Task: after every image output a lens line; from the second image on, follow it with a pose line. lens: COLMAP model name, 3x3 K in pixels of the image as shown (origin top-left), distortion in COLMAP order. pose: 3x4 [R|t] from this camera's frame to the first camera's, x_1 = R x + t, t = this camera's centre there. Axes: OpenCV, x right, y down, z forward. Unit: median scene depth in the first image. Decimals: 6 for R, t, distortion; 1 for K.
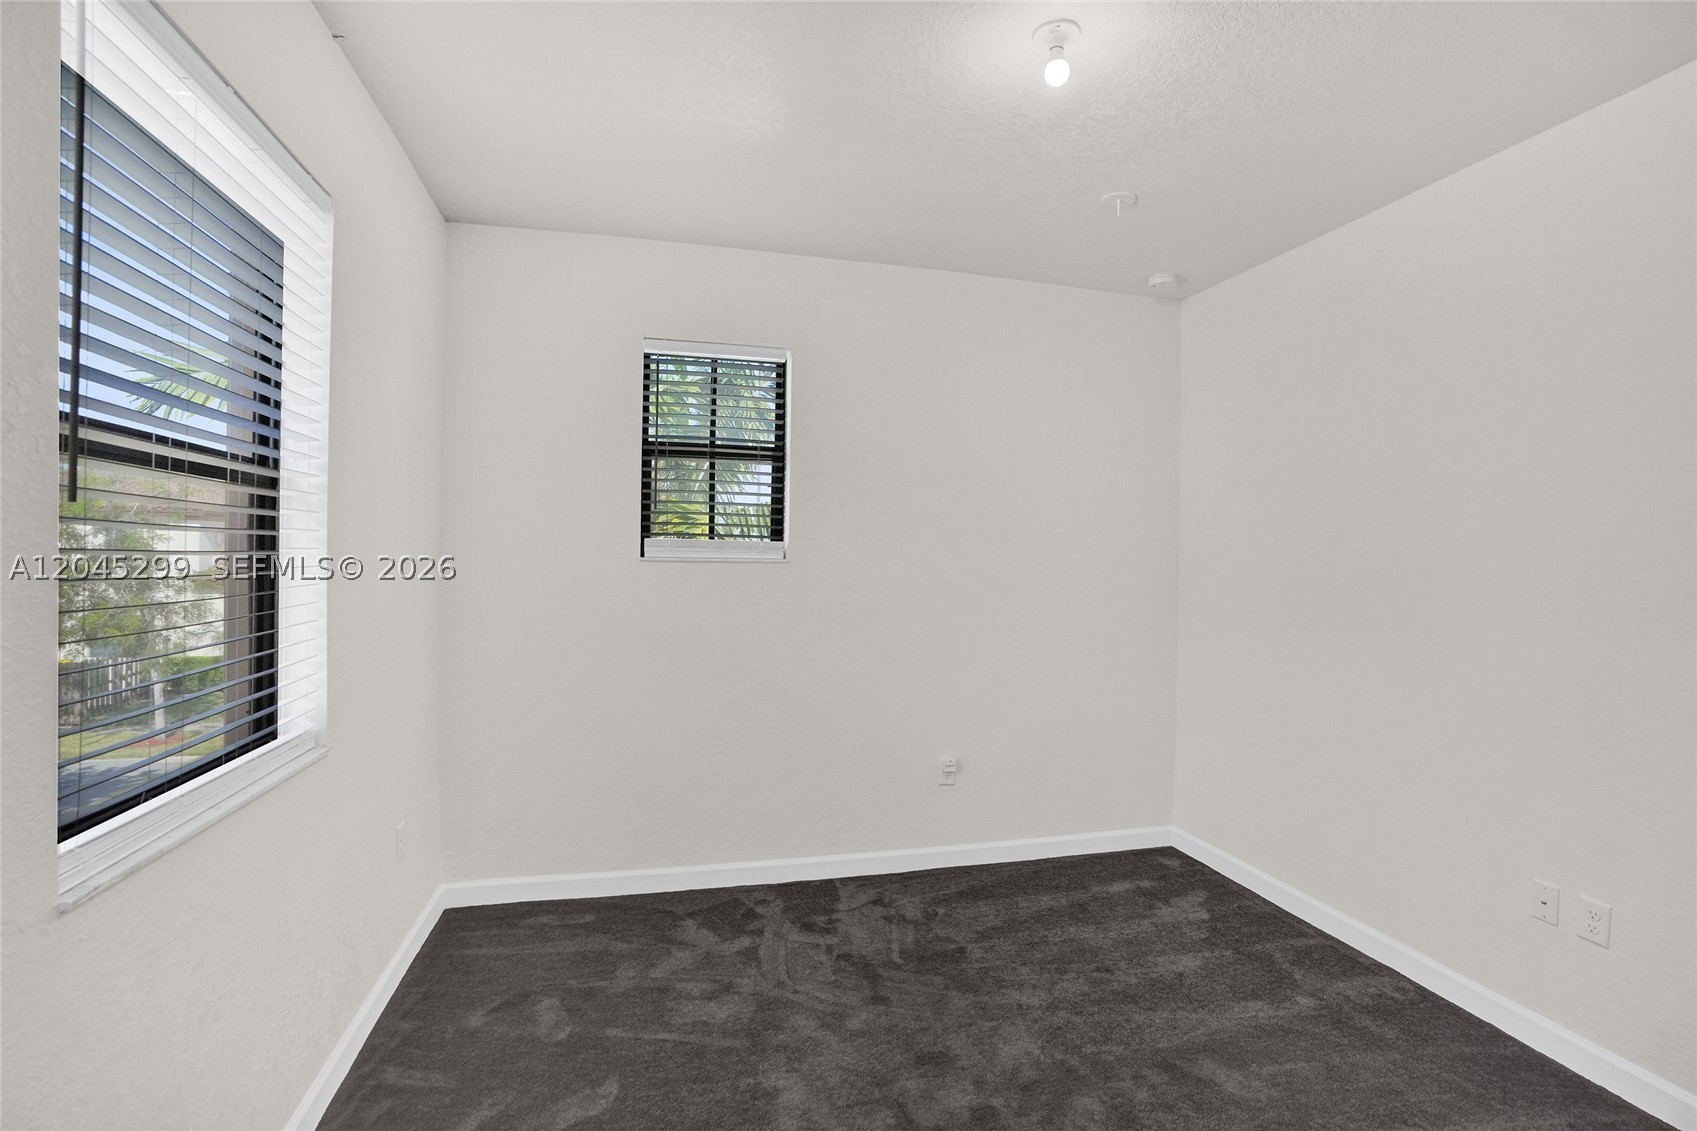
lens RADIAL K [[790.1, 0, 847.5], [0, 790.1, 551.8], [0, 0, 1]] dist [-0.075287, 0.041671]
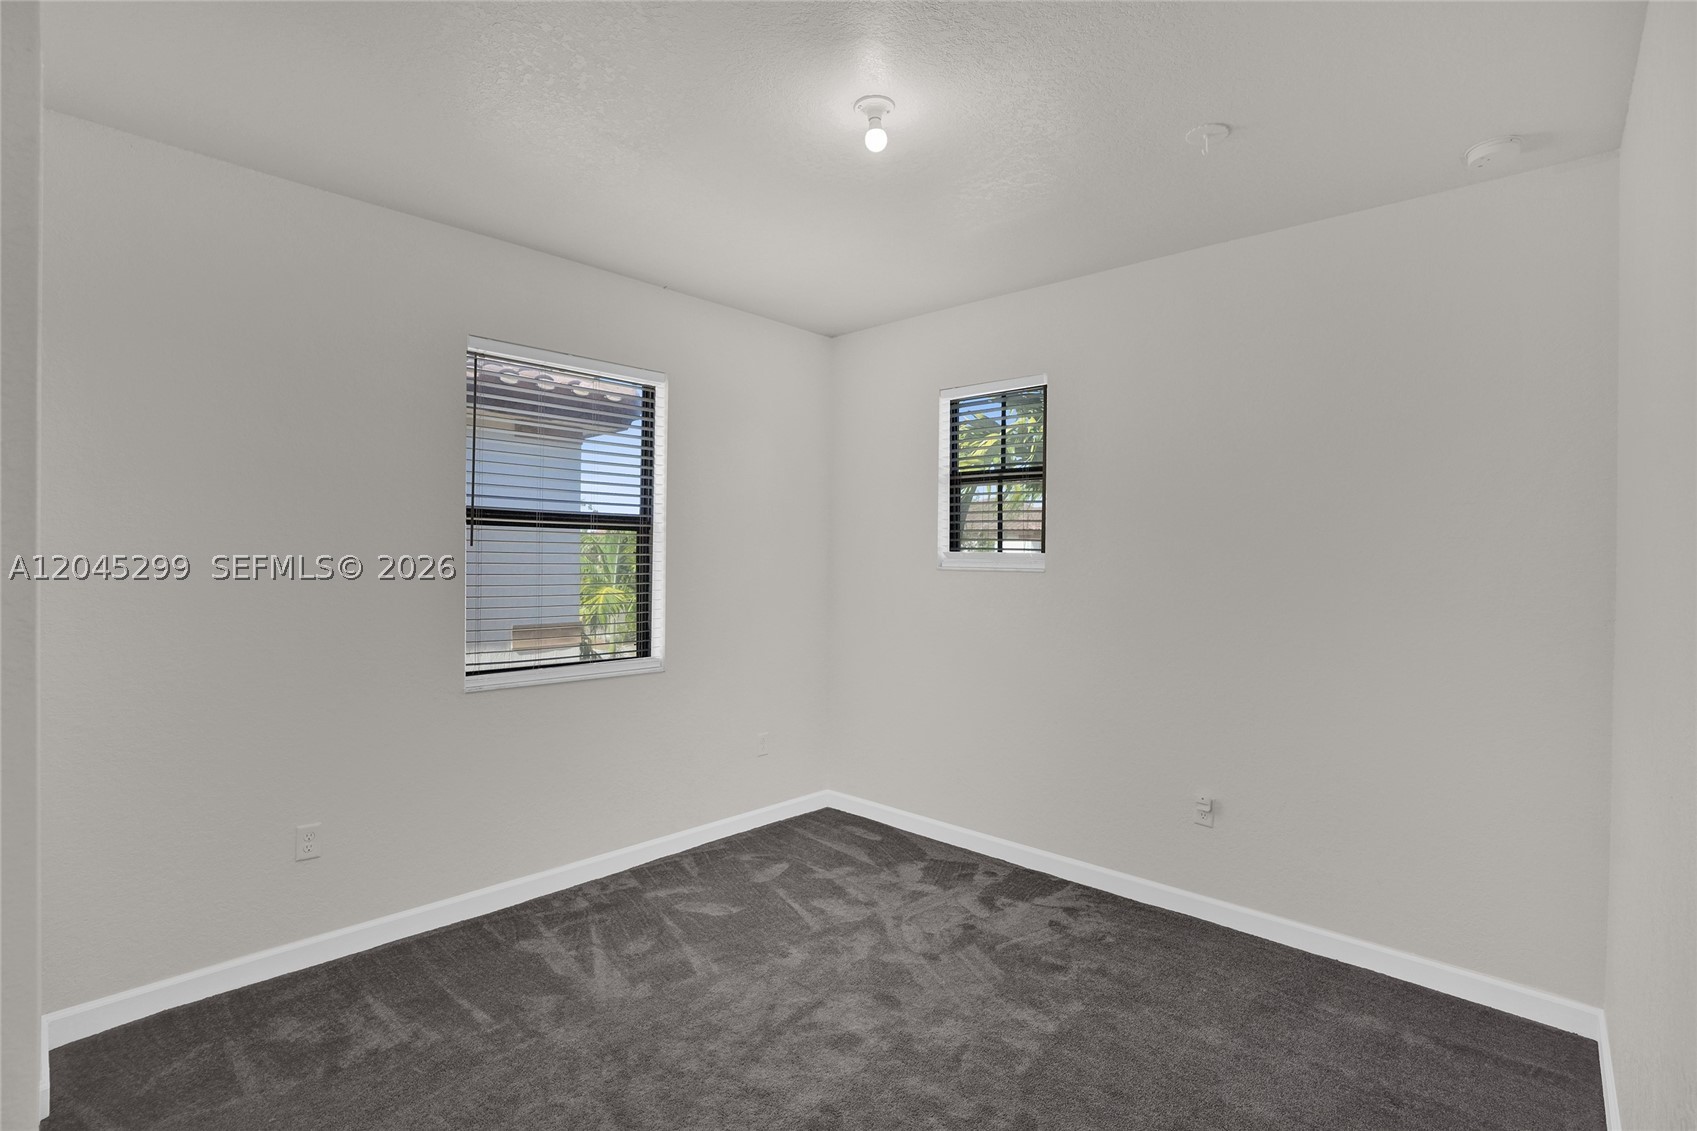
lens RADIAL K [[786.9, 0, 871.4], [0, 786.9, 572.1], [0, 0, 1]] dist [-0.028263, 0.000758]
pose [[0.554270, 0.003165, -0.832331, 0.736398], [0.002738, 0.999980, 0.005625, 0.006182], [0.832333, -0.005397, 0.554250, 0.229632]]
